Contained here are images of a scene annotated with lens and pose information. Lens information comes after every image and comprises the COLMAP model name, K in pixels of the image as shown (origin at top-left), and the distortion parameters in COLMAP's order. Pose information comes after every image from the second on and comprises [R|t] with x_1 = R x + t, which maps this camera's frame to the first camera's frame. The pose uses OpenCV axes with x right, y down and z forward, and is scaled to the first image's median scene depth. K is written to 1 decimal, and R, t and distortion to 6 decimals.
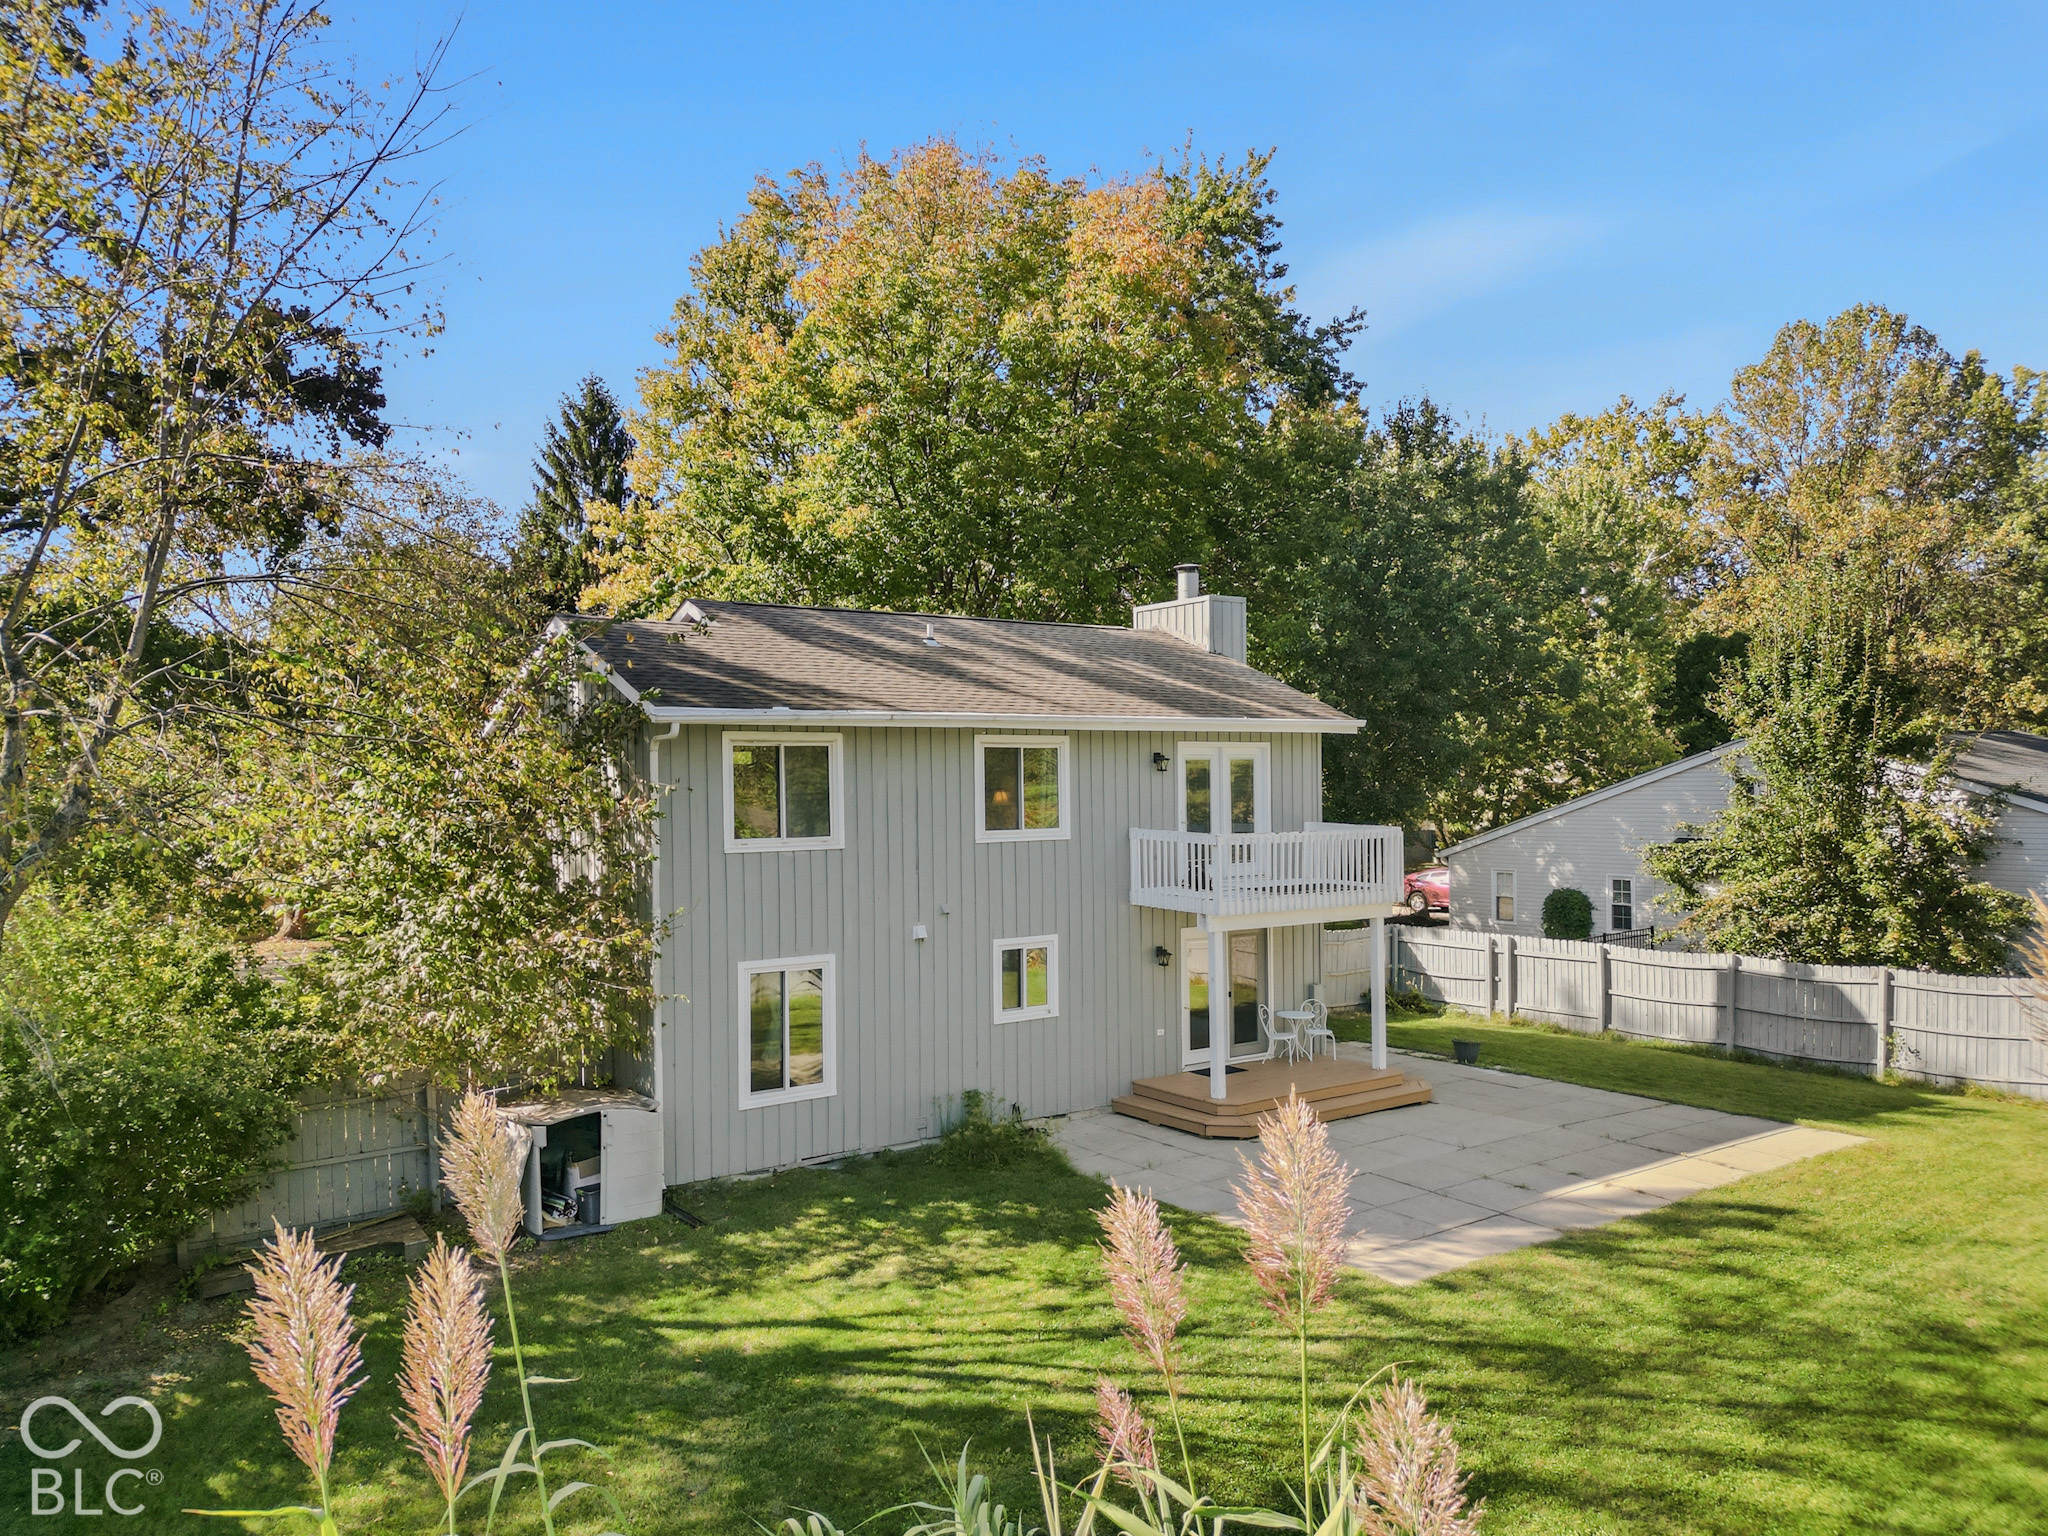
lens RADIAL K [[1396.9, 0, 1024.0], [0, 1396.9, 768.0], [0, 0, 1]] dist [-0.000190, -0.002467]
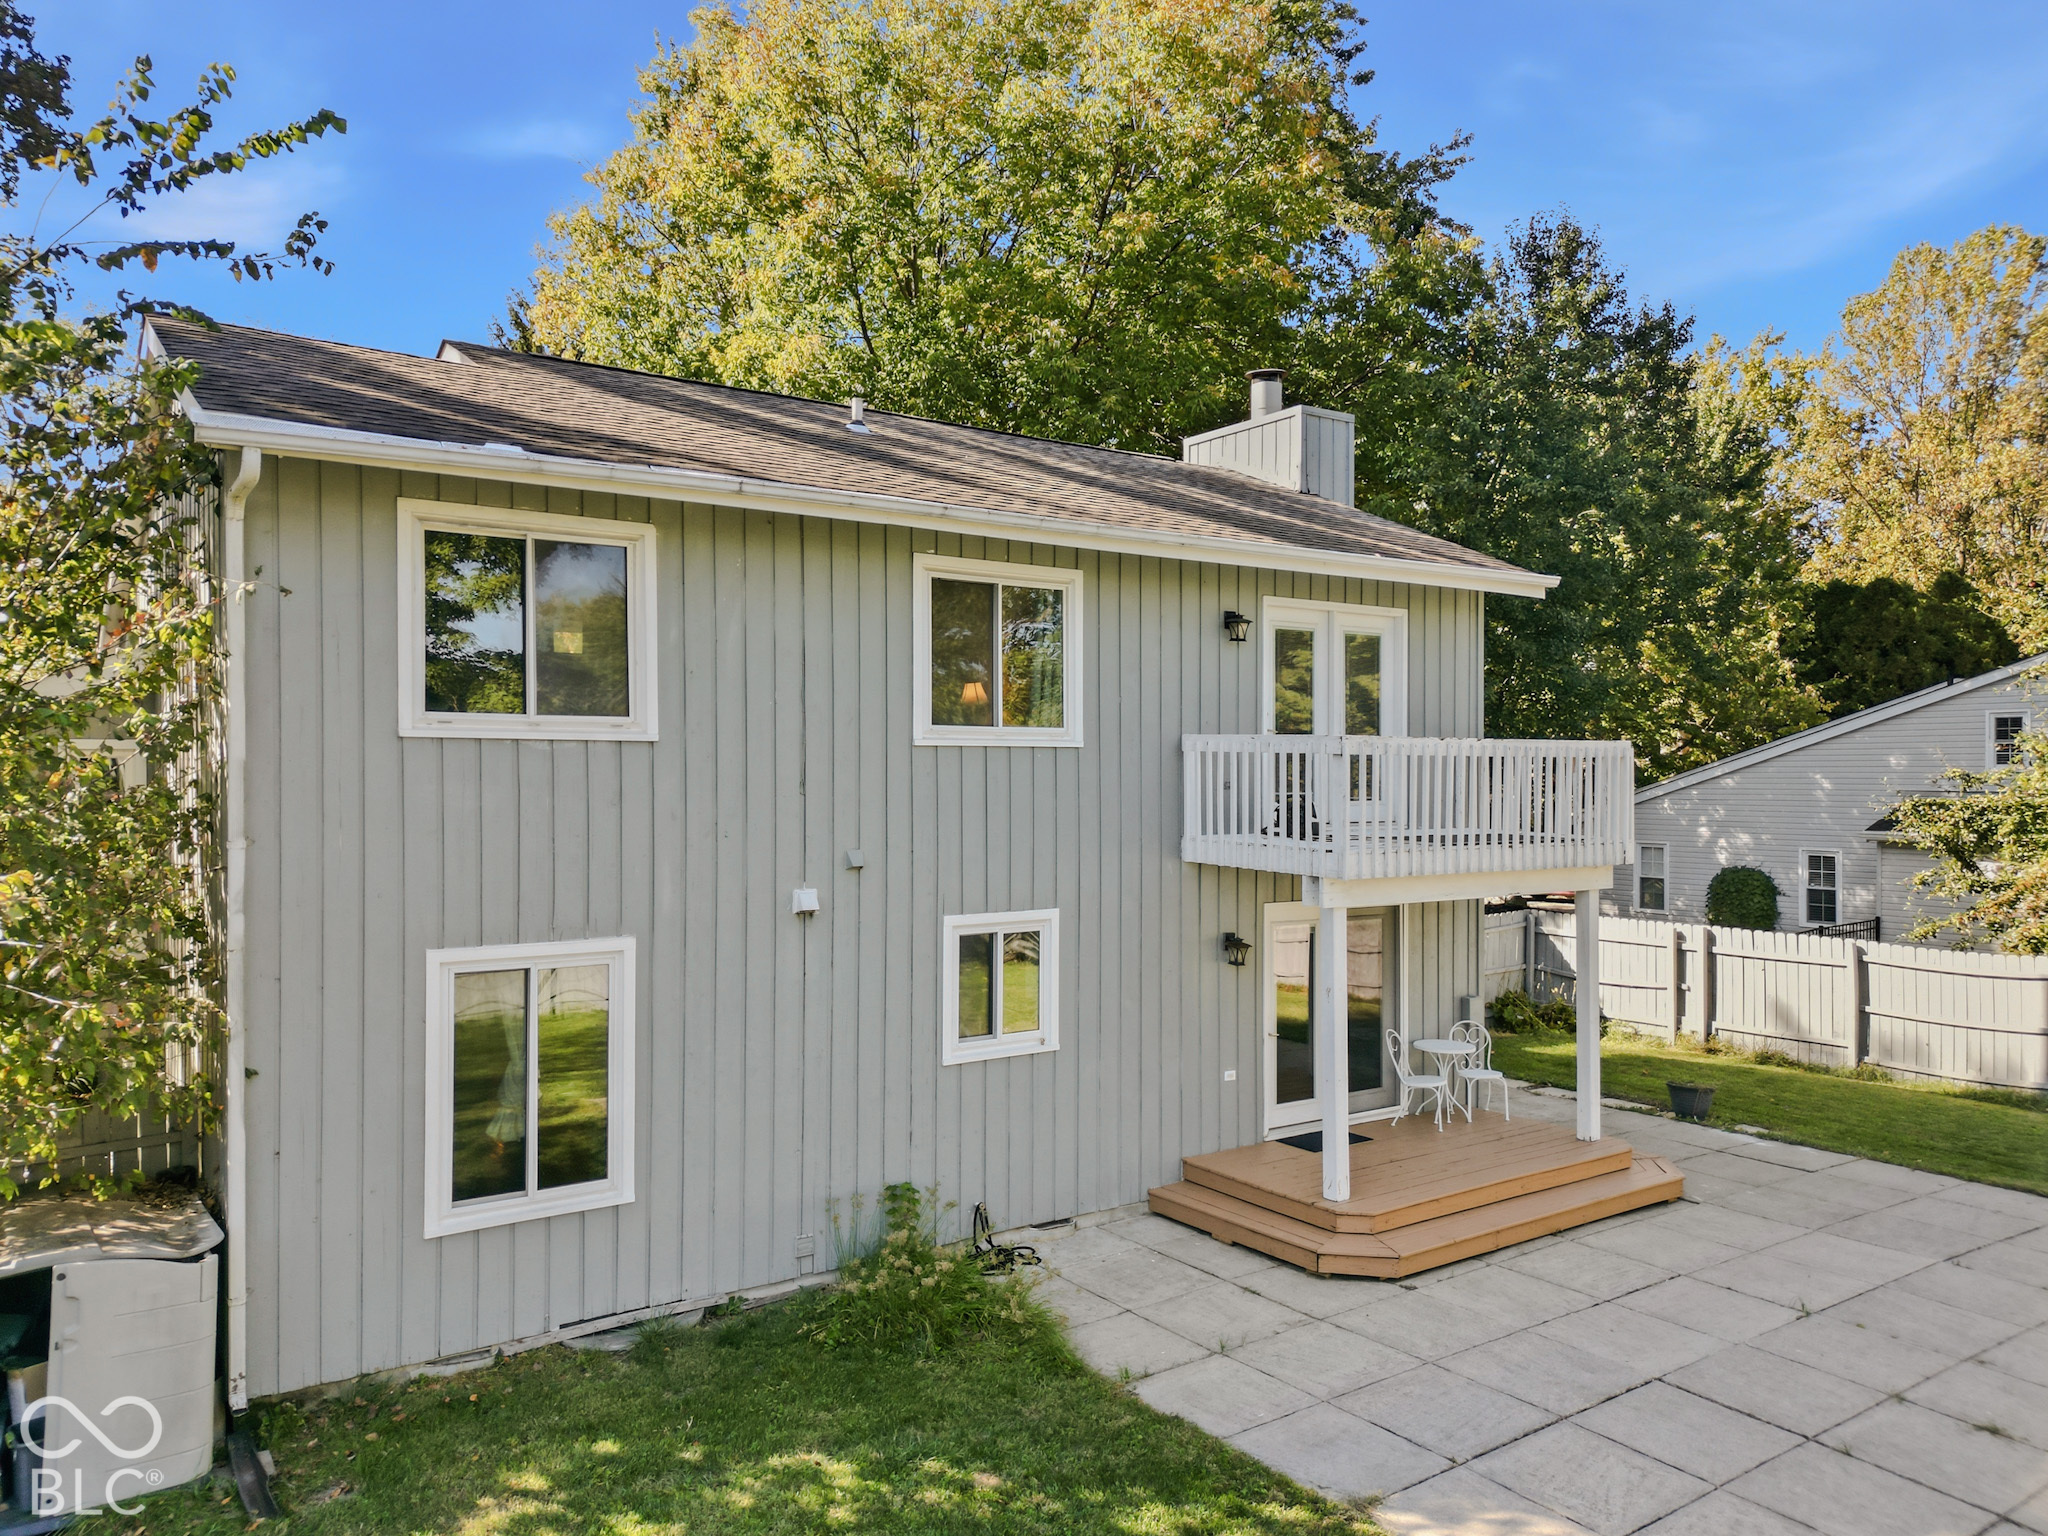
lens RADIAL K [[1442.6, 0, 1024.0], [0, 1442.6, 768.0], [0, 0, 1]] dist [0.002548, 0.002550]
pose [[0.999824, 0.010573, -0.015483, 0.016971], [-0.010422, 0.999898, 0.009792, 0.050648], [0.015585, -0.009629, 0.999832, 0.370443]]
